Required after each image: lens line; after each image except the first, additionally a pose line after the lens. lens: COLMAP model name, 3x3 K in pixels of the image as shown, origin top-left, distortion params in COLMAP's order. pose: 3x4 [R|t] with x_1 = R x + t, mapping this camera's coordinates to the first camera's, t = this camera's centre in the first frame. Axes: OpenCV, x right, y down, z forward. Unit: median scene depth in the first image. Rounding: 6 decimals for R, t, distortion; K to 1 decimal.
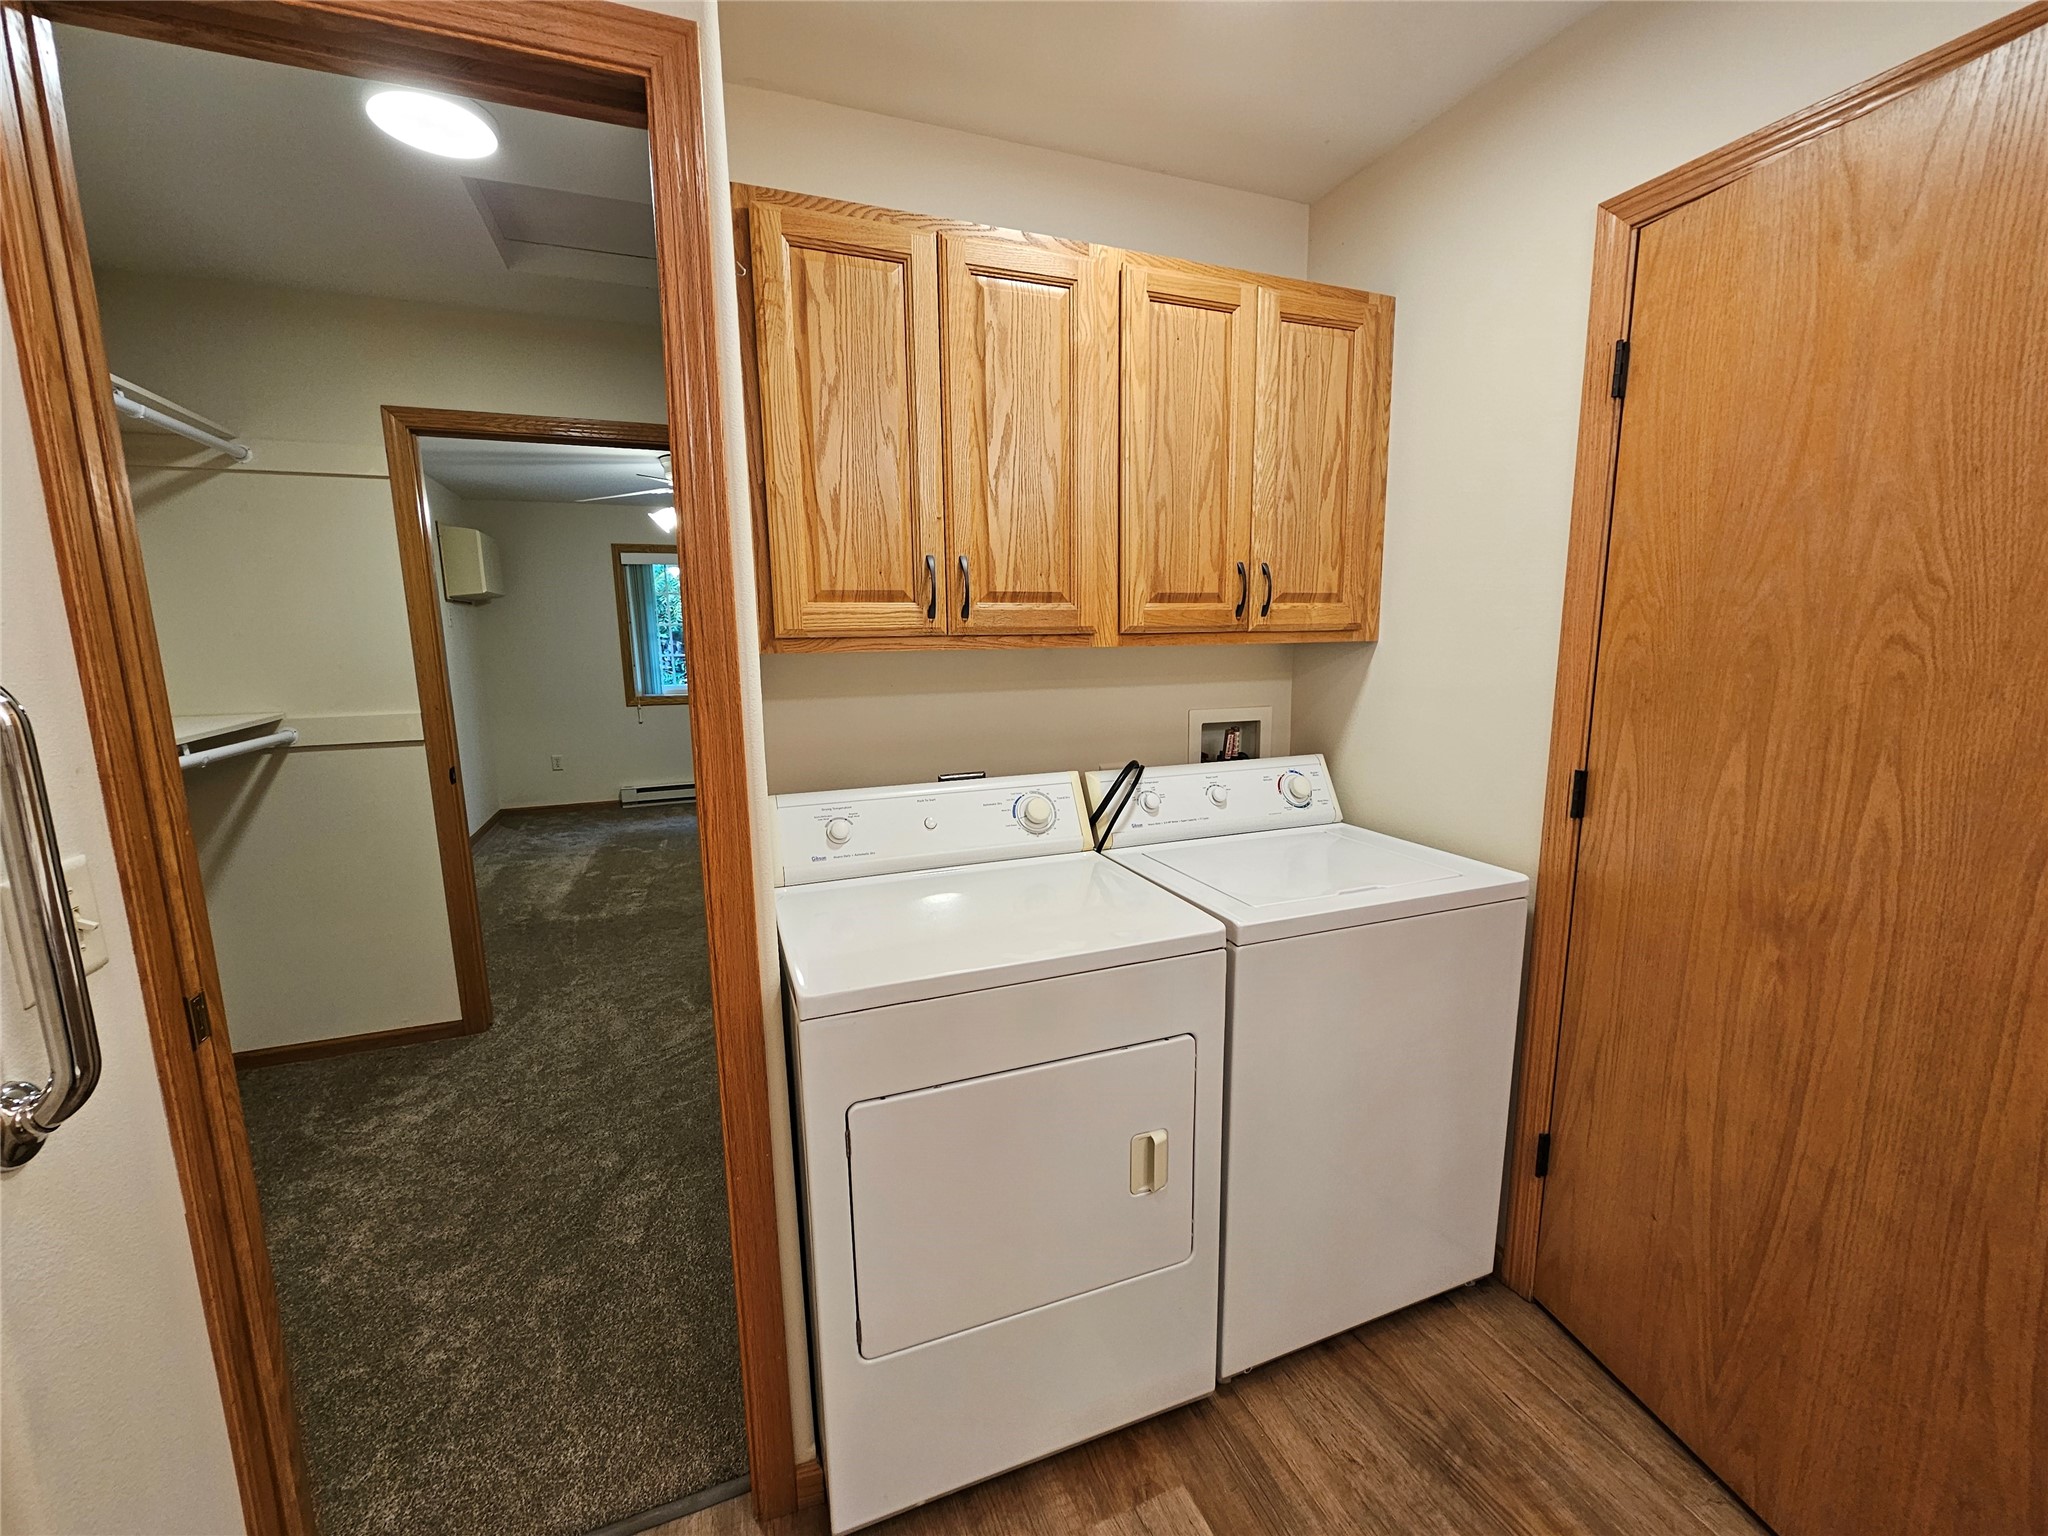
lens RADIAL K [[838.6, 0, 1029.9], [0, 838.6, 772.4], [0, 0, 1]] dist [-0.006443, 0.002932]
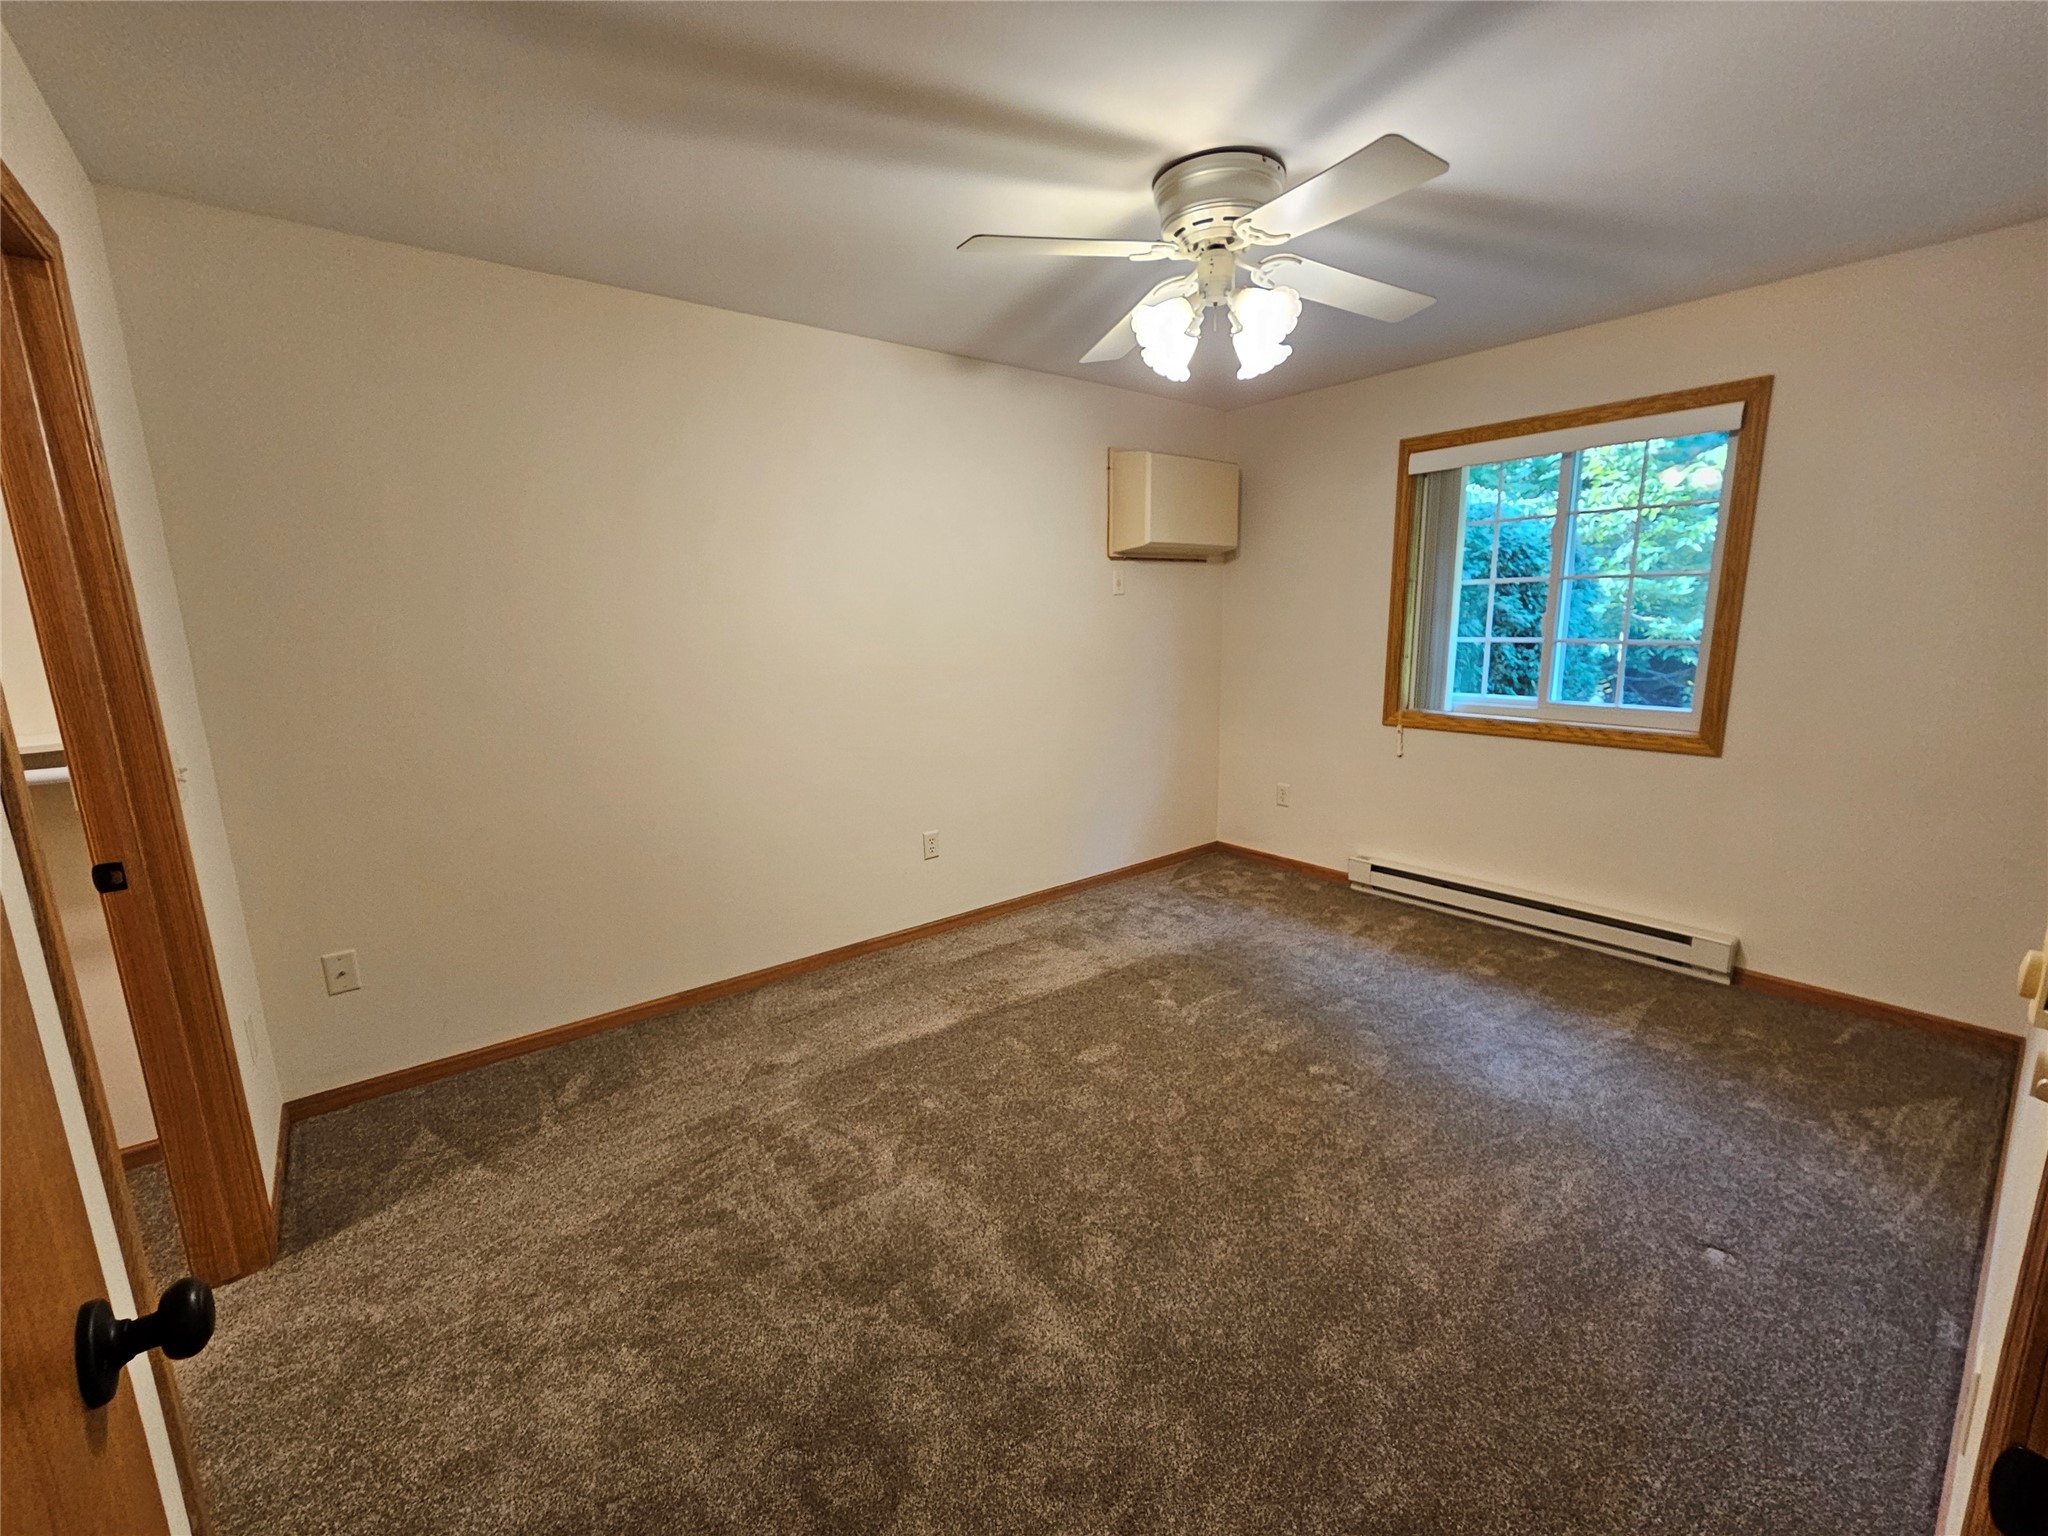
lens RADIAL K [[839.7, 0, 1027.9], [0, 839.7, 775.3], [0, 0, 1]] dist [-0.004746, 0.003002]
pose [[0.287854, 0.188595, -0.938921, 0.008068], [-0.141186, 0.978062, 0.153172, -0.161968], [0.947210, 0.088471, 0.308166, 0.957982]]
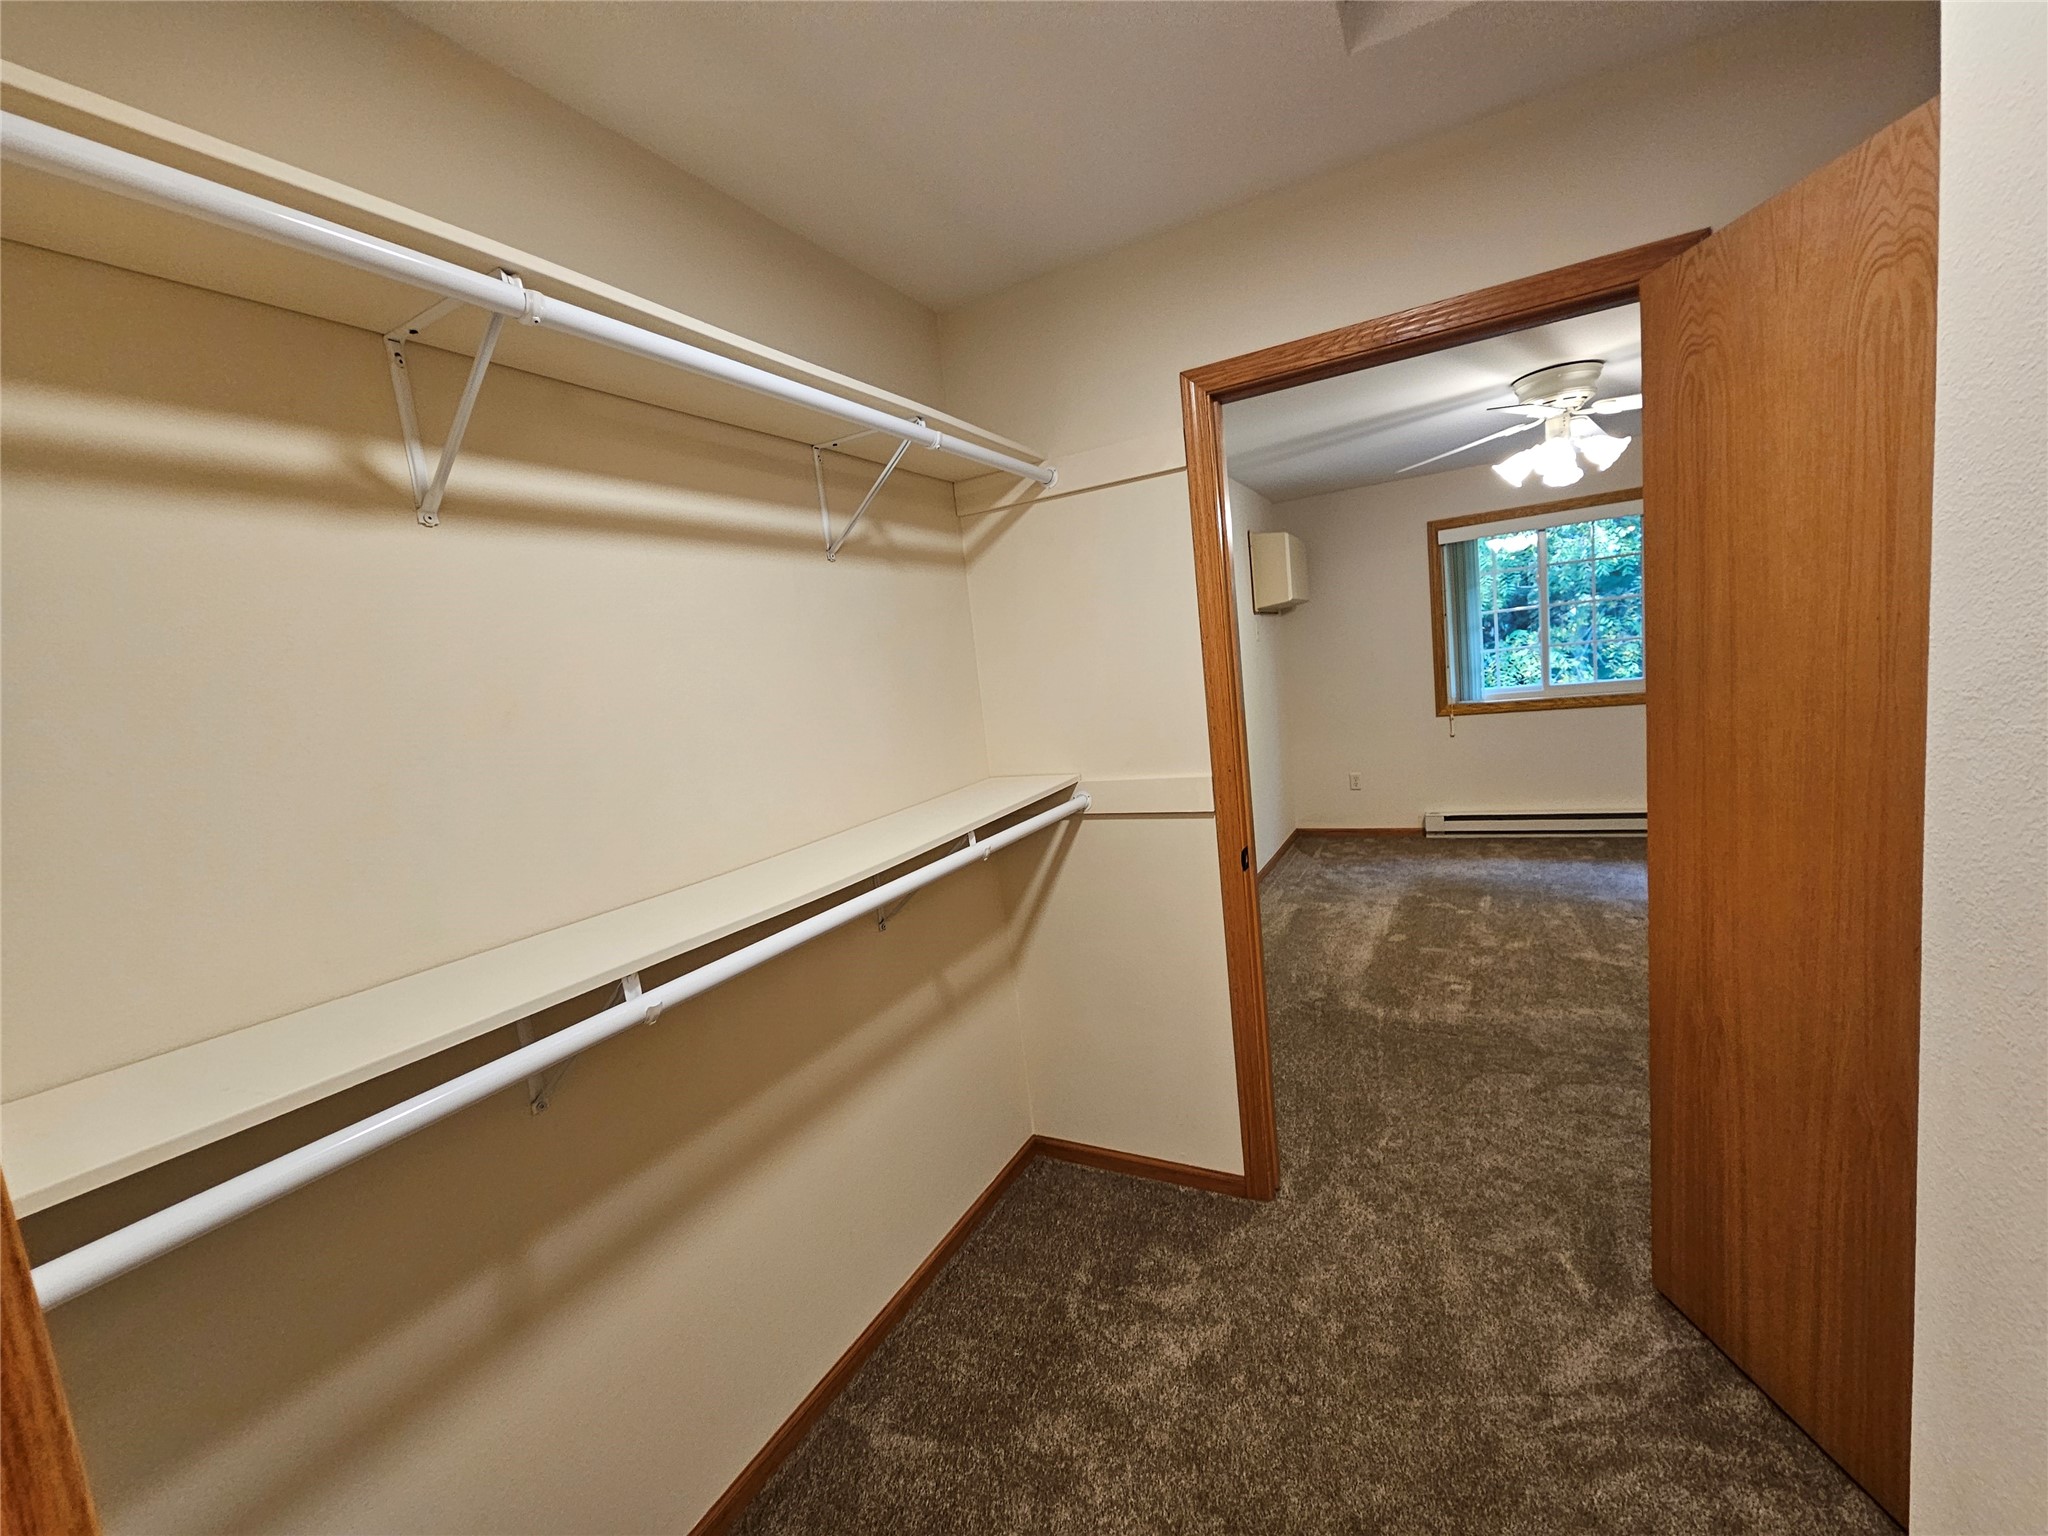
lens RADIAL K [[827.6, 0, 1021.2], [0, 827.6, 777.9], [0, 0, 1]] dist [-0.003578, 0.000078]
pose [[0.633614, 0.045350, -0.772319, -0.173049], [-0.026304, 0.998966, 0.037078, -0.061544], [0.773202, -0.003178, 0.634152, 0.261517]]
